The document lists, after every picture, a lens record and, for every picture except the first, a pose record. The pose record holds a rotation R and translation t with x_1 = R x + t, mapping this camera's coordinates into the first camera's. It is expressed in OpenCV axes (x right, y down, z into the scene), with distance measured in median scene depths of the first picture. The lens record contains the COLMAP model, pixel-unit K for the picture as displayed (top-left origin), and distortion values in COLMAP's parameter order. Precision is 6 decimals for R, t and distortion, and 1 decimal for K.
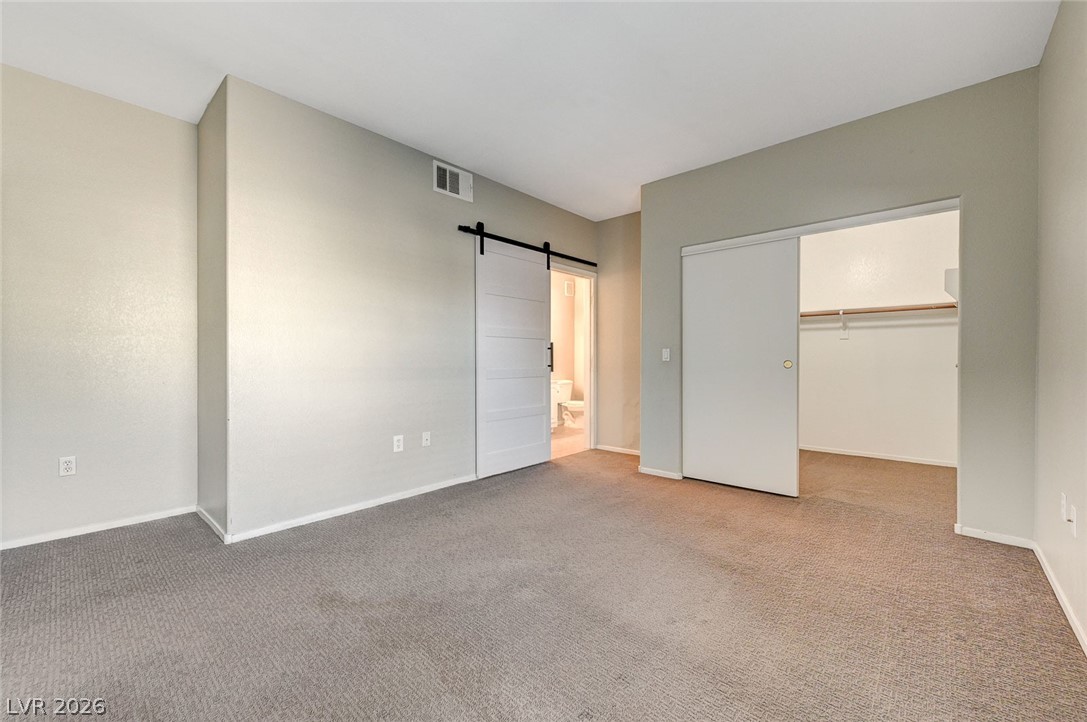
lens RADIAL K [[429.6, 0, 546.1], [0, 429.6, 361.3], [0, 0, 1]] dist [0.000357, 0.000333]
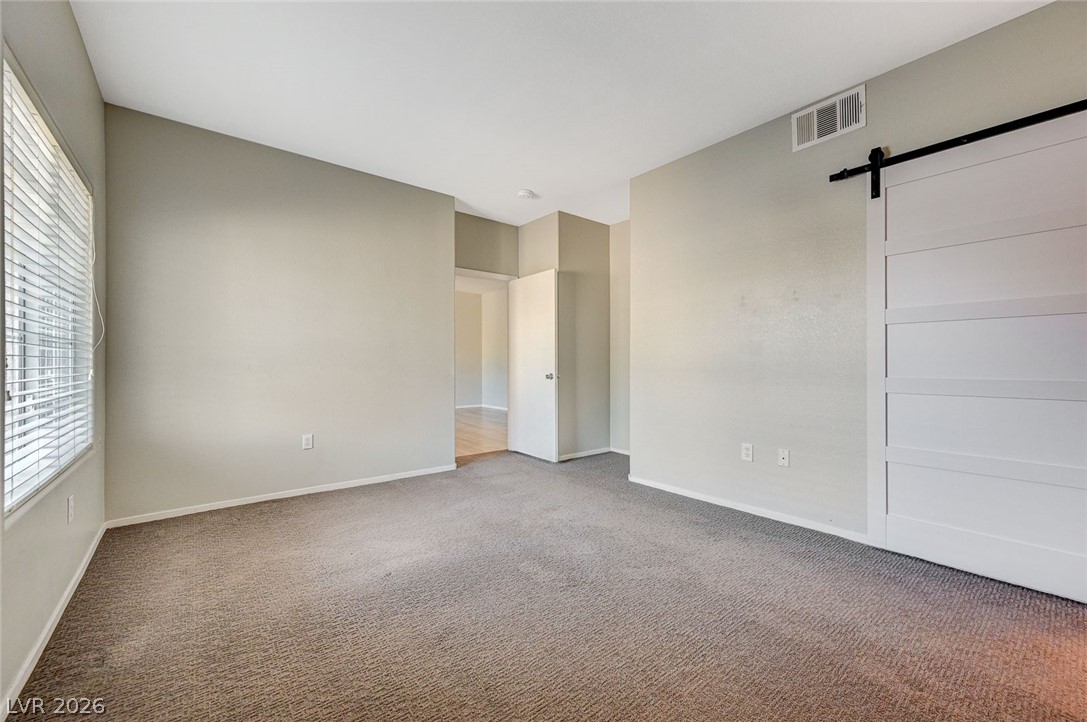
lens RADIAL K [[429.6, 0, 549.2], [0, 429.6, 359.6], [0, 0, 1]] dist [0.000357, 0.000333]
pose [[-0.136516, -0.005847, -0.990621, 0.258803], [0.004869, 0.999967, -0.006573, -0.002392], [0.990626, -0.005721, -0.136483, 0.282179]]
